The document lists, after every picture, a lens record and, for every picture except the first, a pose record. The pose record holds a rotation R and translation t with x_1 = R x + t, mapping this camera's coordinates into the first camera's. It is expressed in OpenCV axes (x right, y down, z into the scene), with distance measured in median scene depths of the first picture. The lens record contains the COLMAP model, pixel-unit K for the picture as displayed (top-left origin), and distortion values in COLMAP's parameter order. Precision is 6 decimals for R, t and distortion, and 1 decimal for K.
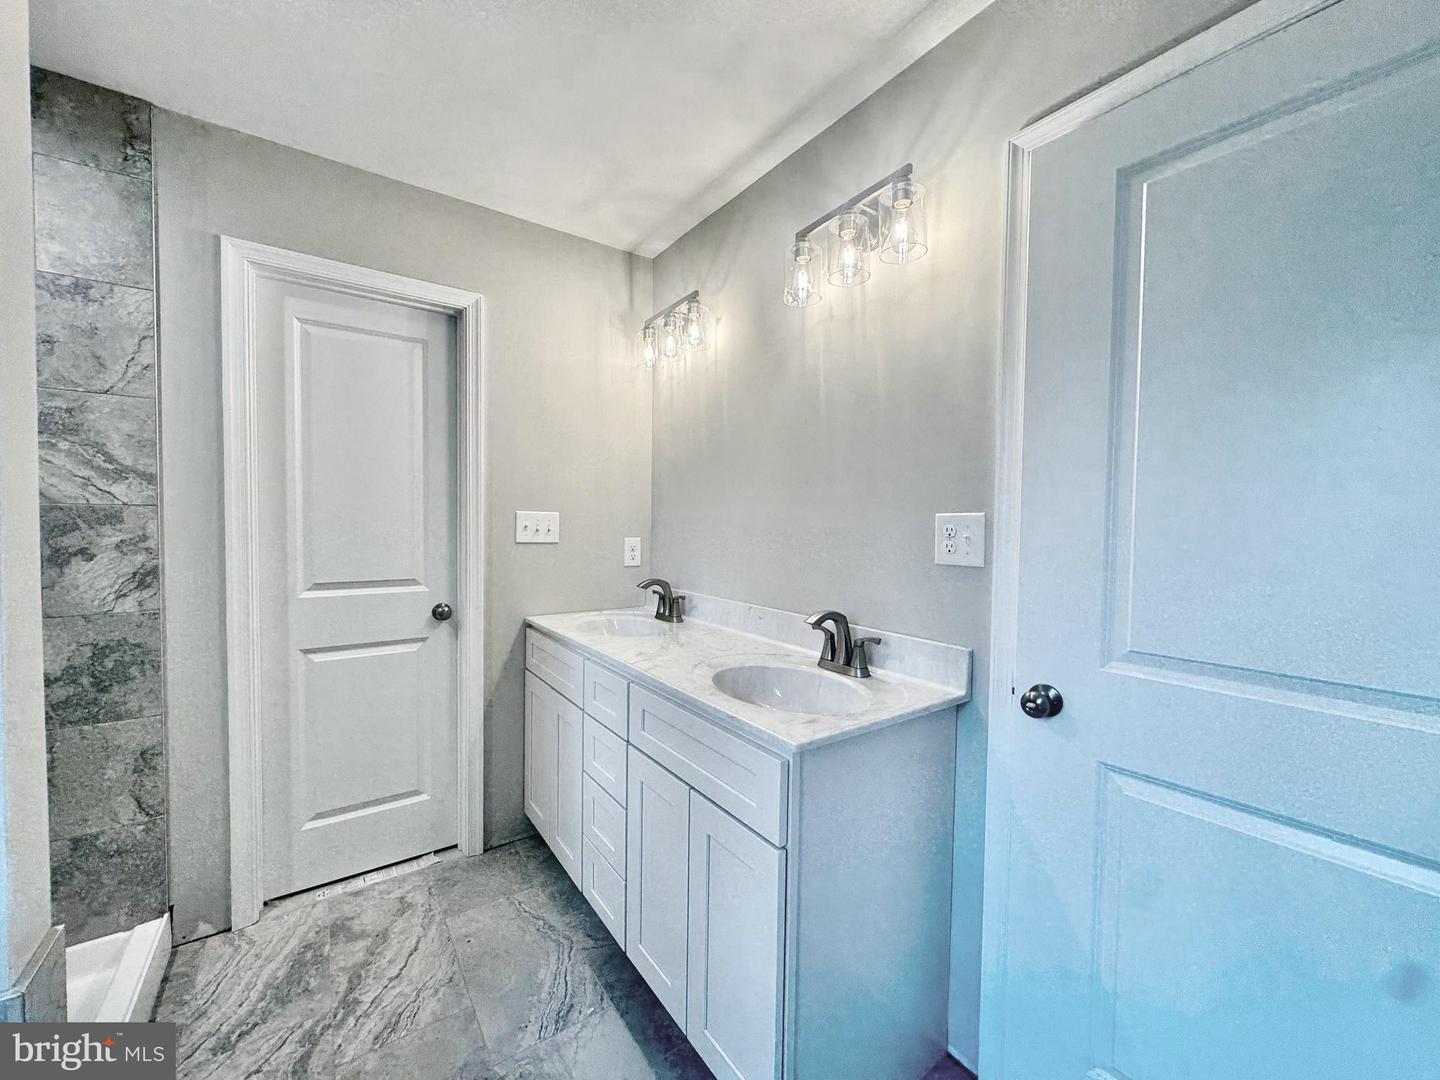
lens RADIAL K [[570.9, 0, 719.3], [0, 570.9, 539.6], [0, 0, 1]] dist [-0.004366, 0.000586]
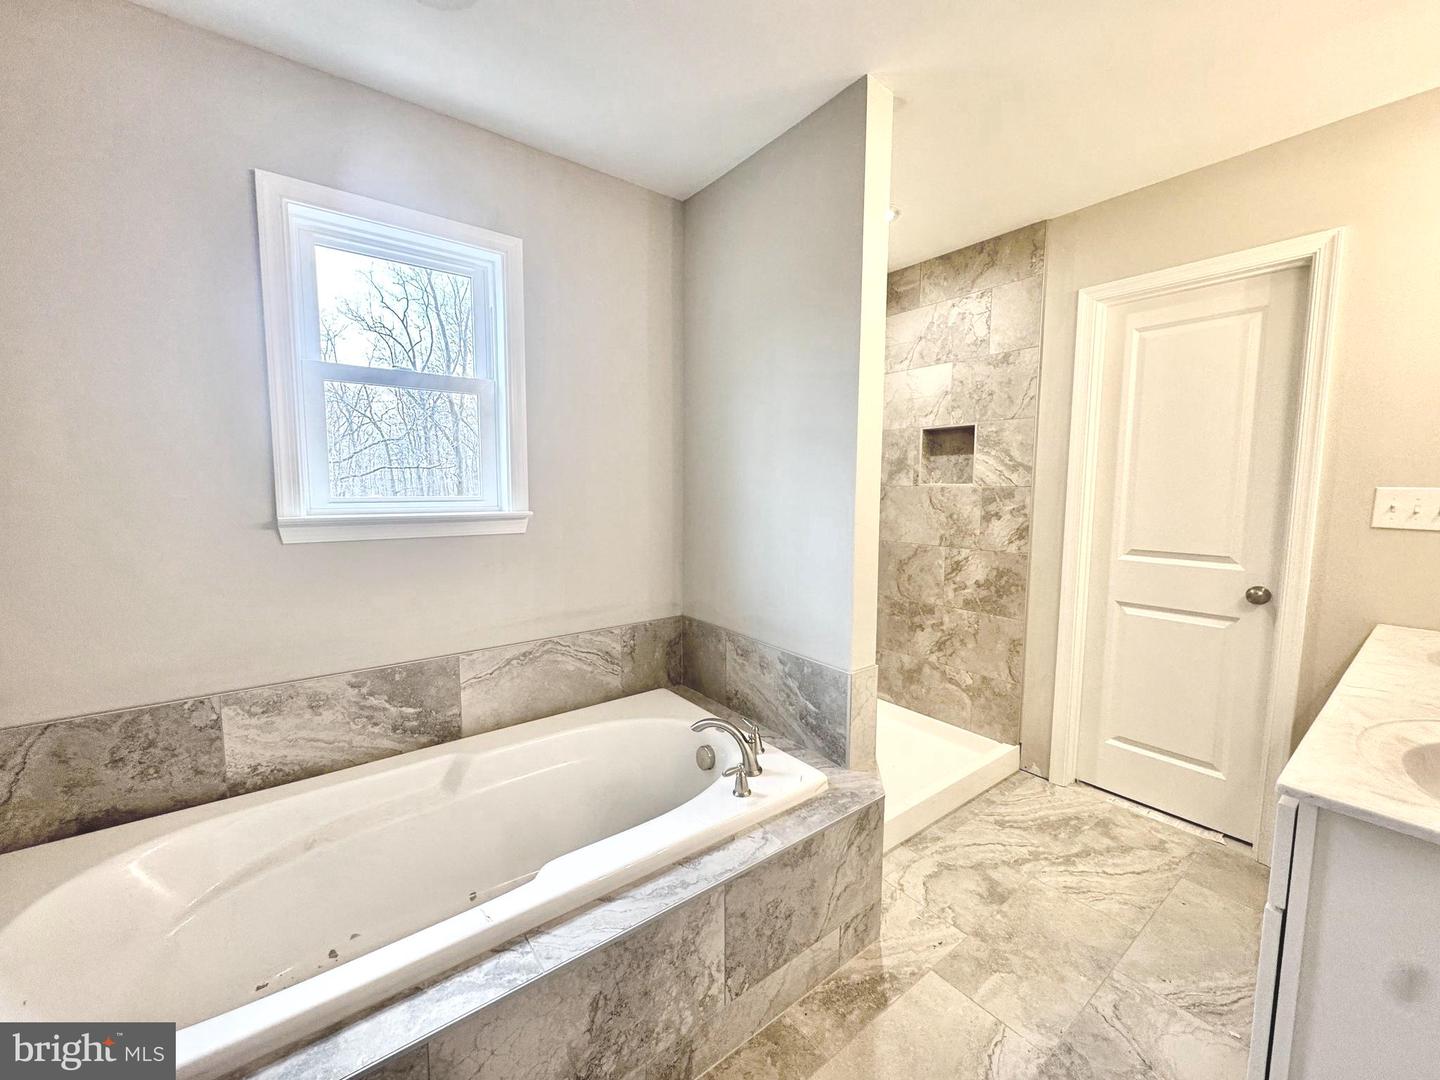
lens RADIAL K [[570.9, 0, 718.1], [0, 570.9, 539.4], [0, 0, 1]] dist [-0.004366, 0.000586]
pose [[0.031037, 0.084383, -0.995950, 0.539862], [-0.034173, 0.995937, 0.083317, -0.016511], [0.998934, 0.031449, 0.033794, 0.097738]]
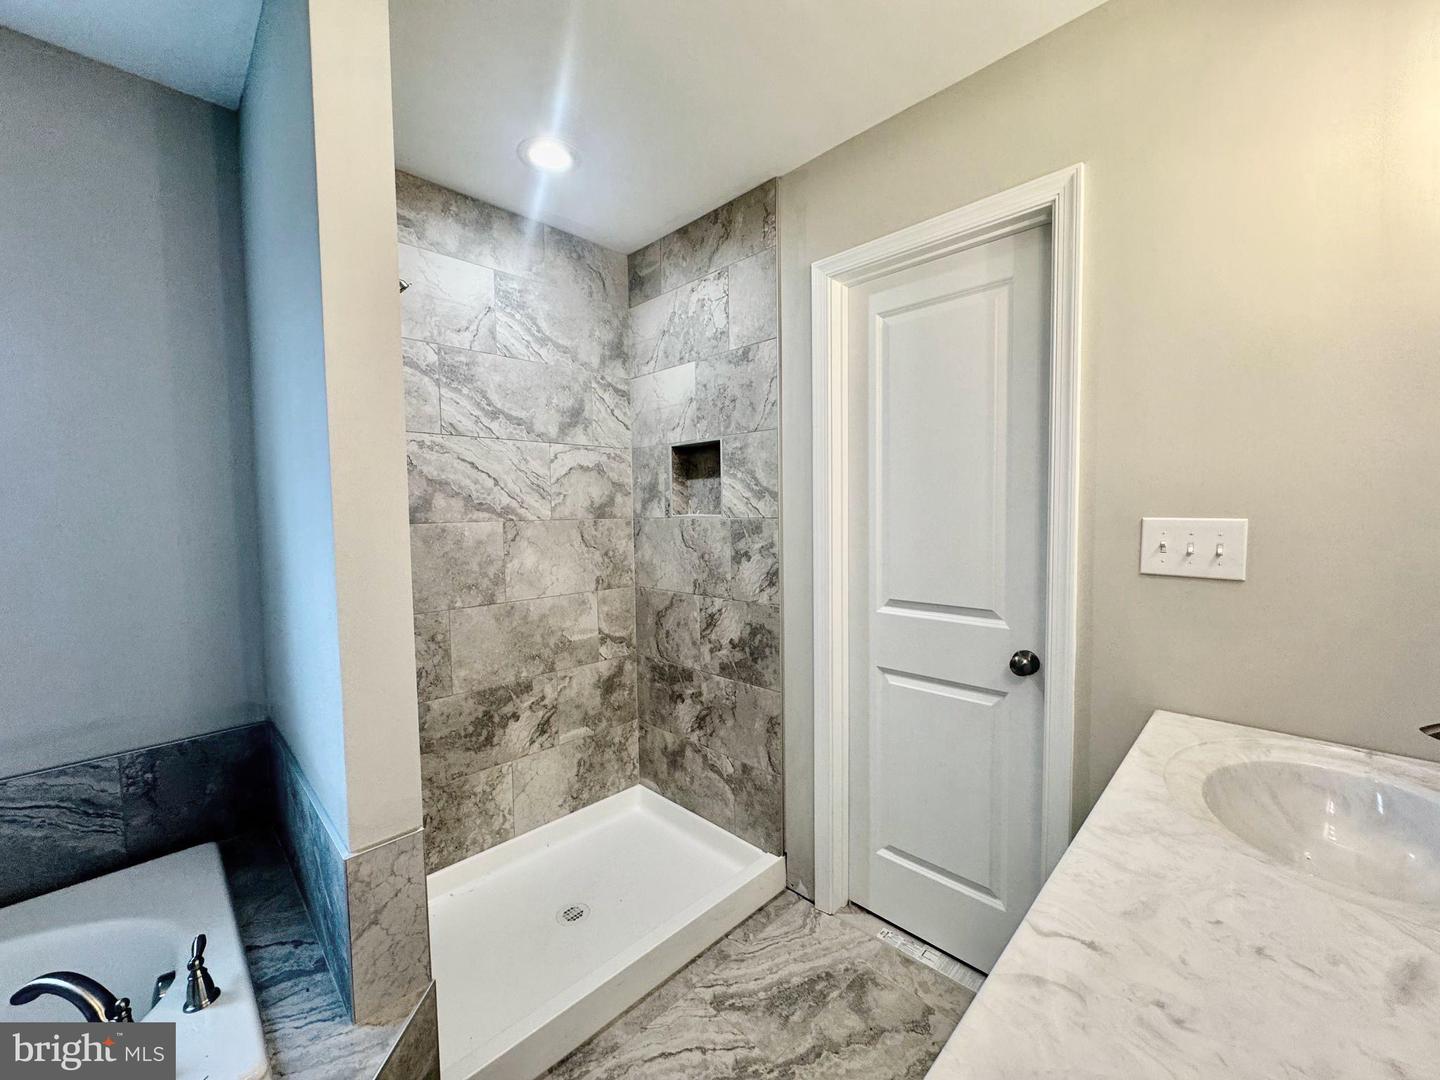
lens RADIAL K [[570.9, 0, 720.3], [0, 570.9, 539.4], [0, 0, 1]] dist [-0.004366, 0.000586]
pose [[0.168775, 0.039558, -0.984861, 0.171152], [-0.015088, 0.999181, 0.037548, -0.058022], [0.985539, 0.008522, 0.169233, 0.670888]]
